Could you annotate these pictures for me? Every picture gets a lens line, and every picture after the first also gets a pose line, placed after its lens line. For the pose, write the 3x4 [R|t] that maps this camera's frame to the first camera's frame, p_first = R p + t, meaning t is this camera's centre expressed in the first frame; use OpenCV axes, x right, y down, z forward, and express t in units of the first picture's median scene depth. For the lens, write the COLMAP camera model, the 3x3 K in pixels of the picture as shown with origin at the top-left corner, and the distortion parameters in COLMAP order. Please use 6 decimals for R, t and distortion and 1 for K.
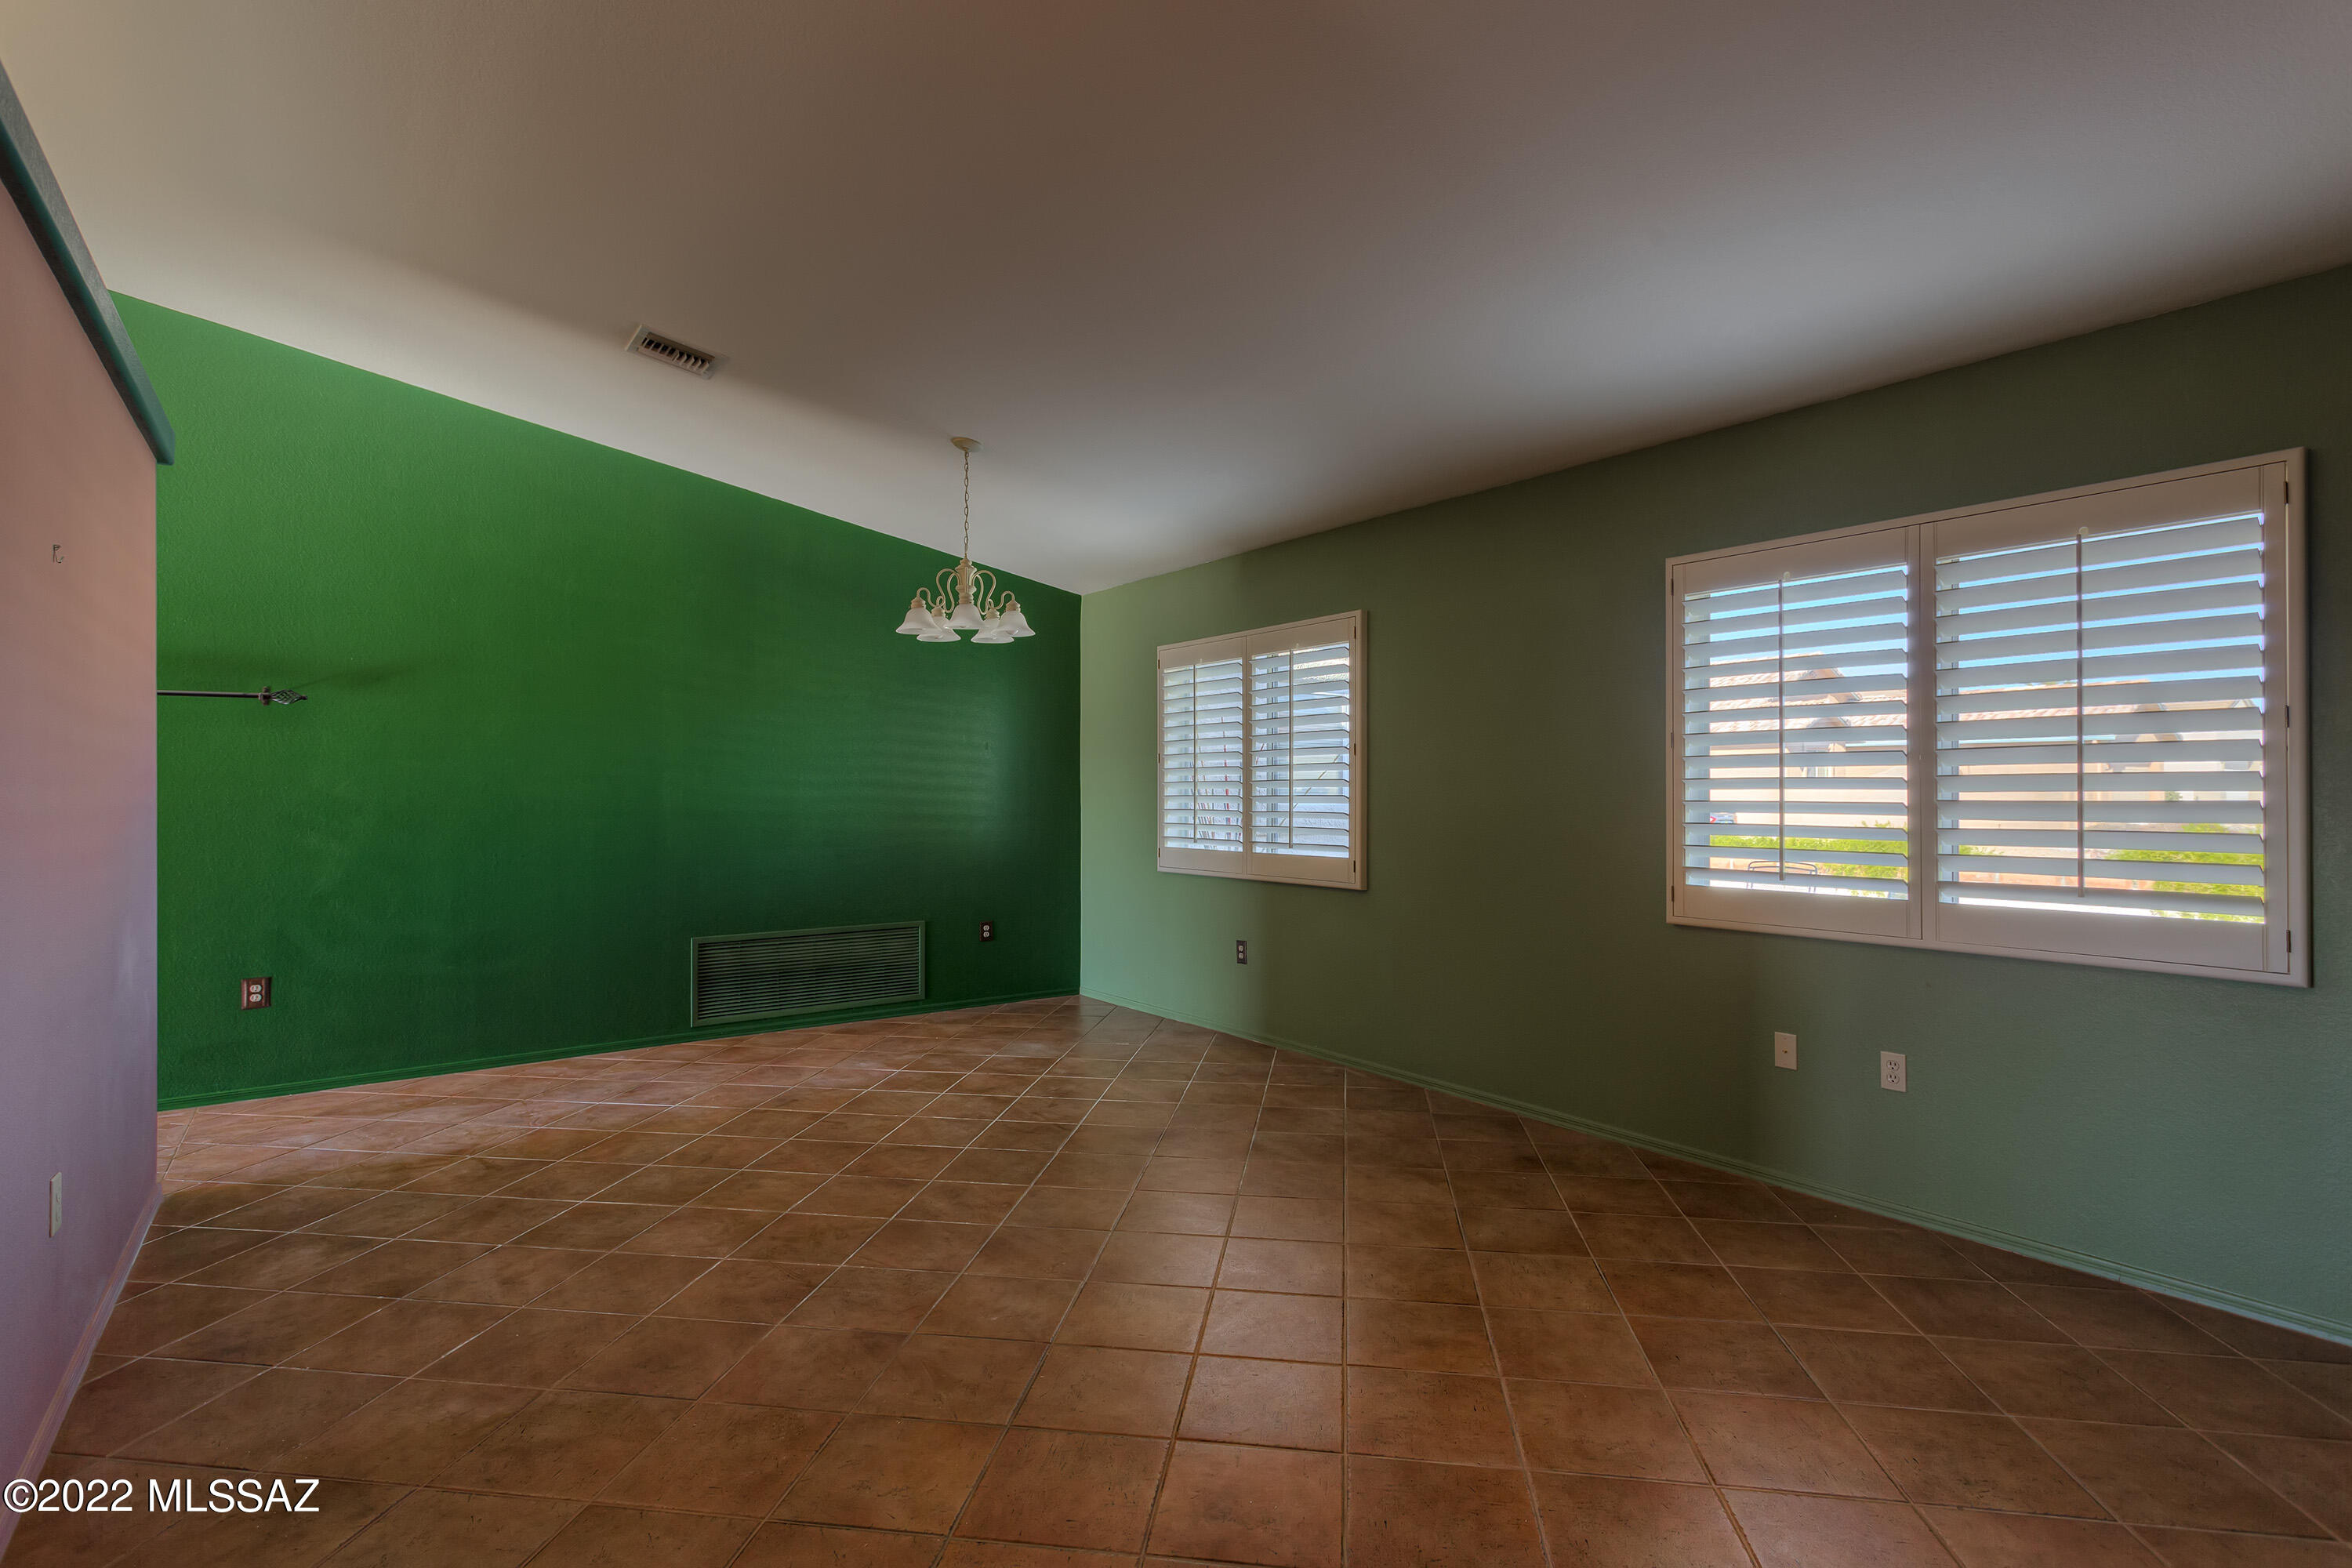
lens RADIAL K [[1118.7, 0, 1176.0], [0, 1118.7, 784.0], [0, 0, 1]] dist [0.003573, 0.001863]
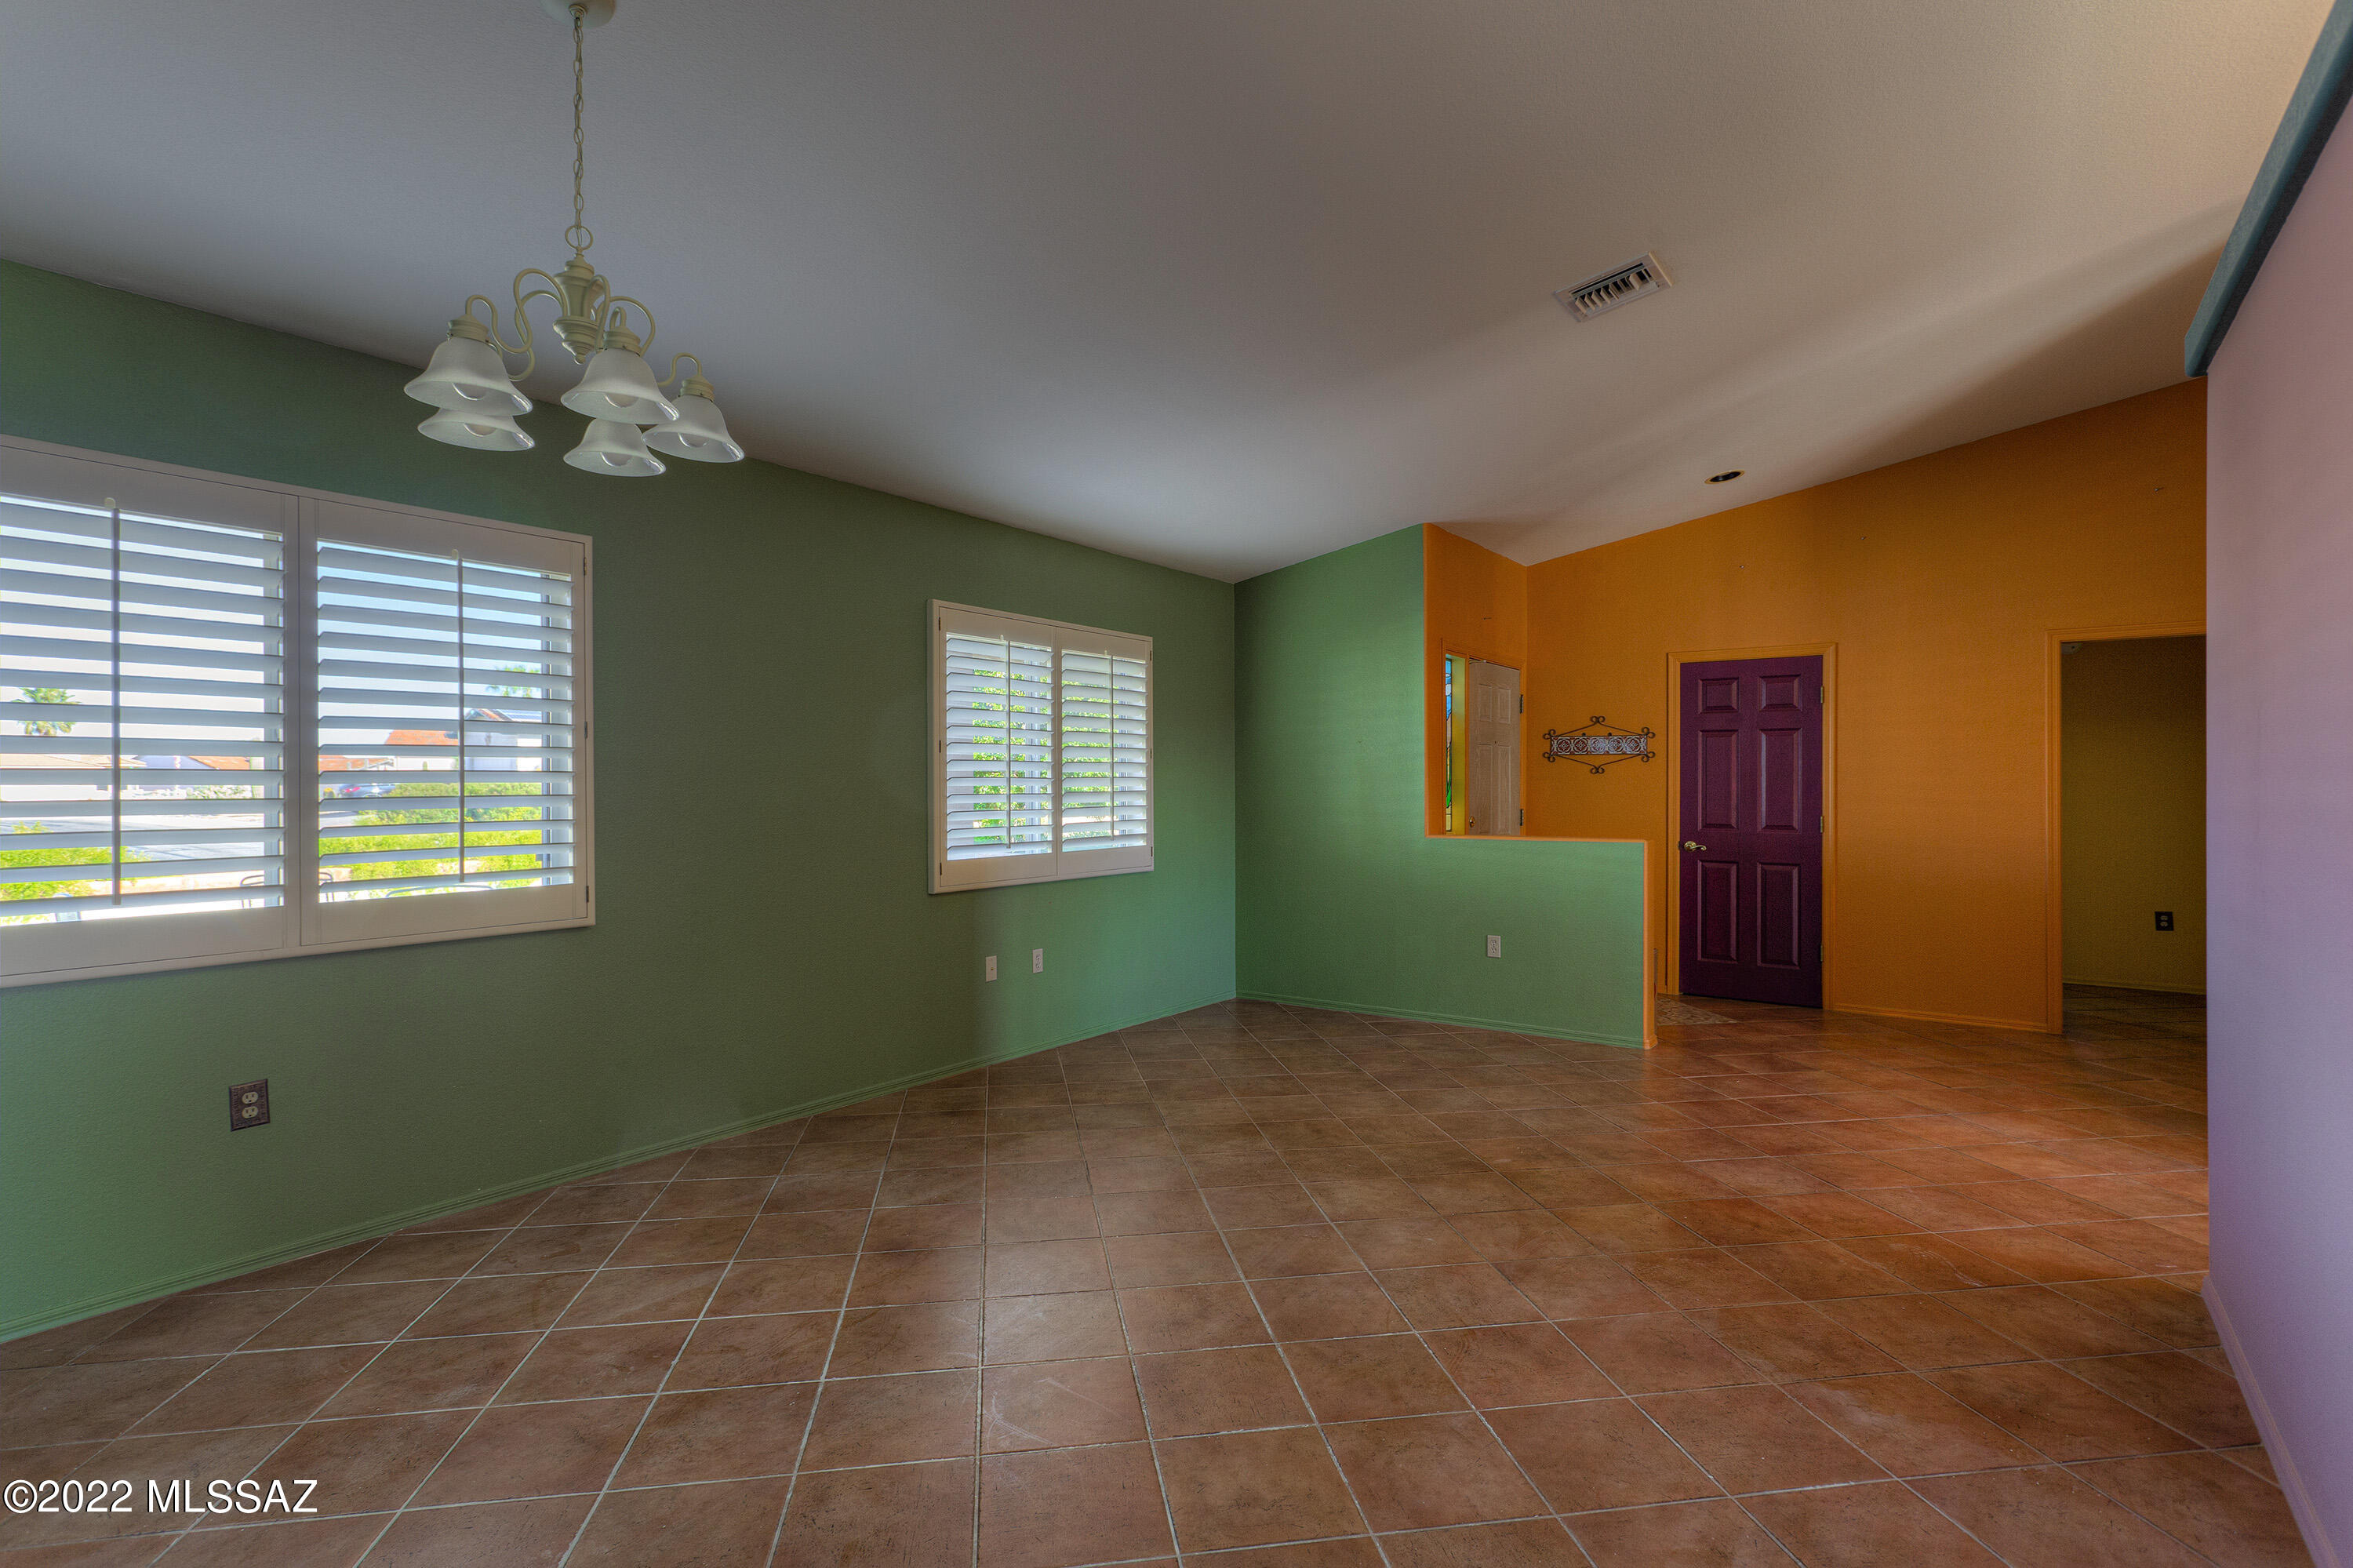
lens RADIAL K [[1147.6, 0, 1176.5], [0, 1147.6, 784.0], [0, 0, 1]] dist [-0.003599, 0.012093]
pose [[-0.306069, 0.000243, 0.952009, -0.859708], [-0.003234, 0.999994, -0.001295, 0.003845], [-0.952004, -0.003475, -0.306066, 1.141987]]
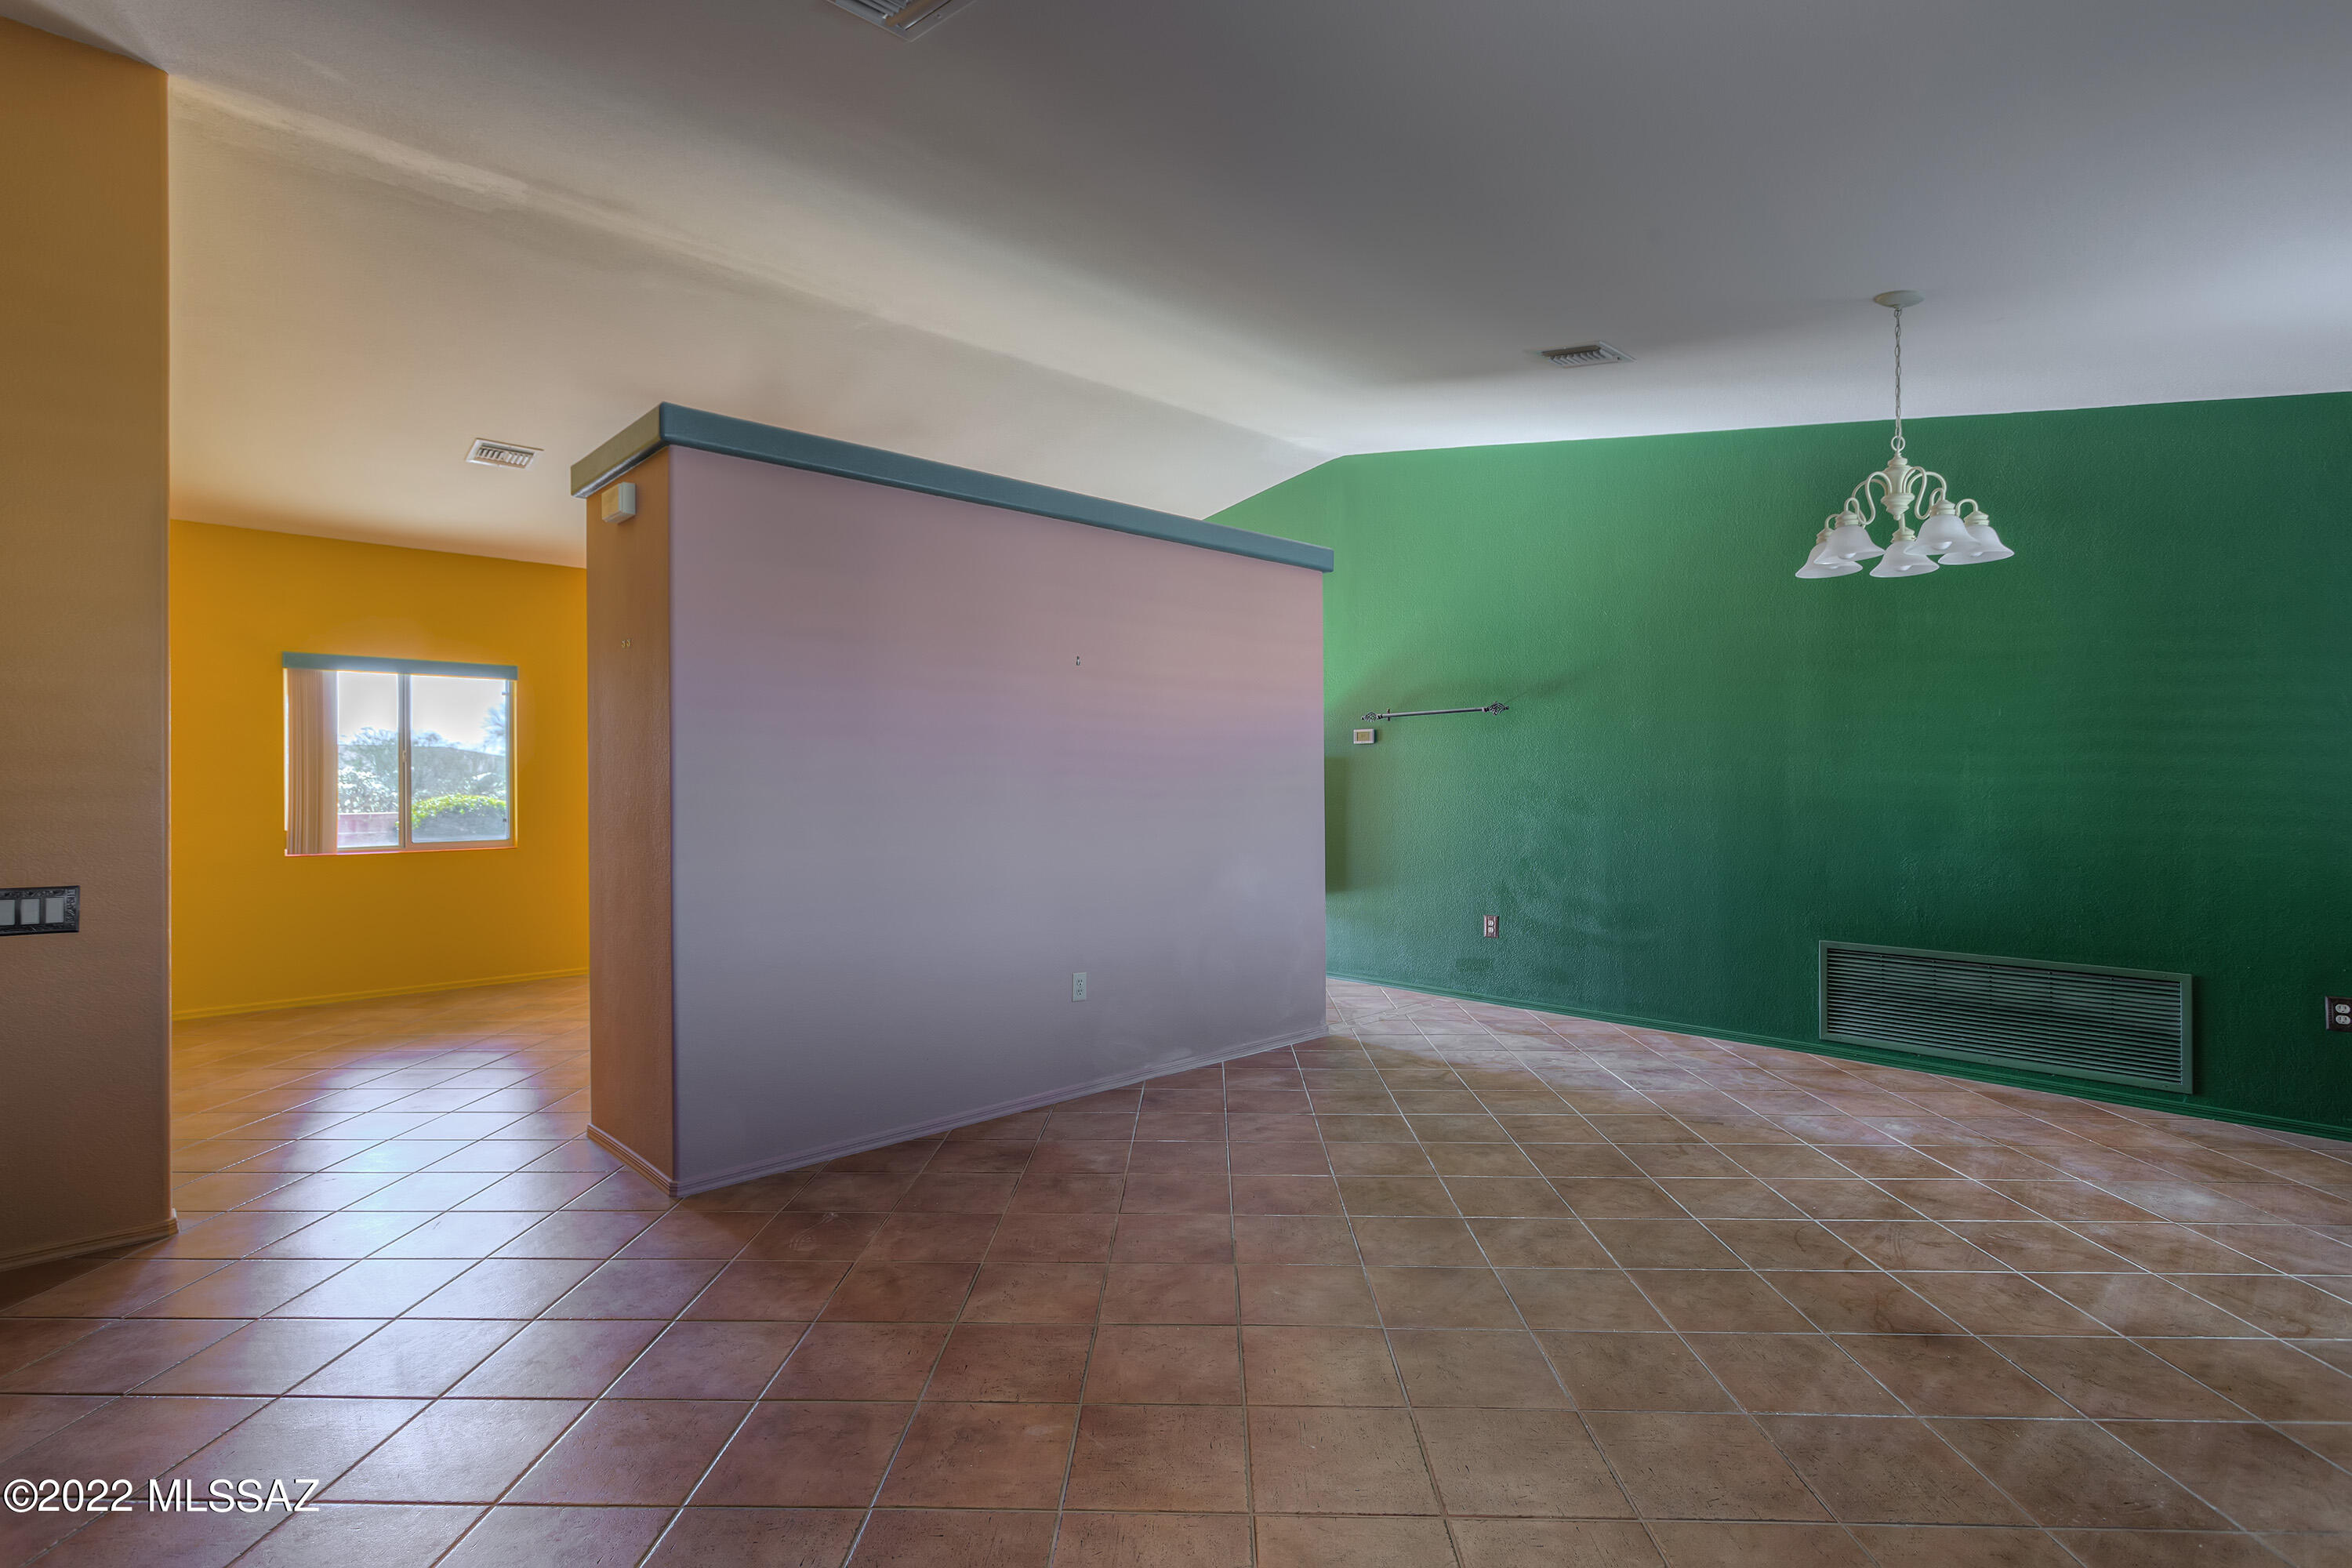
lens RADIAL K [[1118.7, 0, 1176.0], [0, 1118.7, 784.0], [0, 0, 1]] dist [0.003573, 0.001863]
pose [[0.121900, 0.003294, -0.992537, 0.596333], [0.008906, 0.999951, 0.004412, 0.003623], [0.992502, -0.009377, 0.121864, 0.555650]]
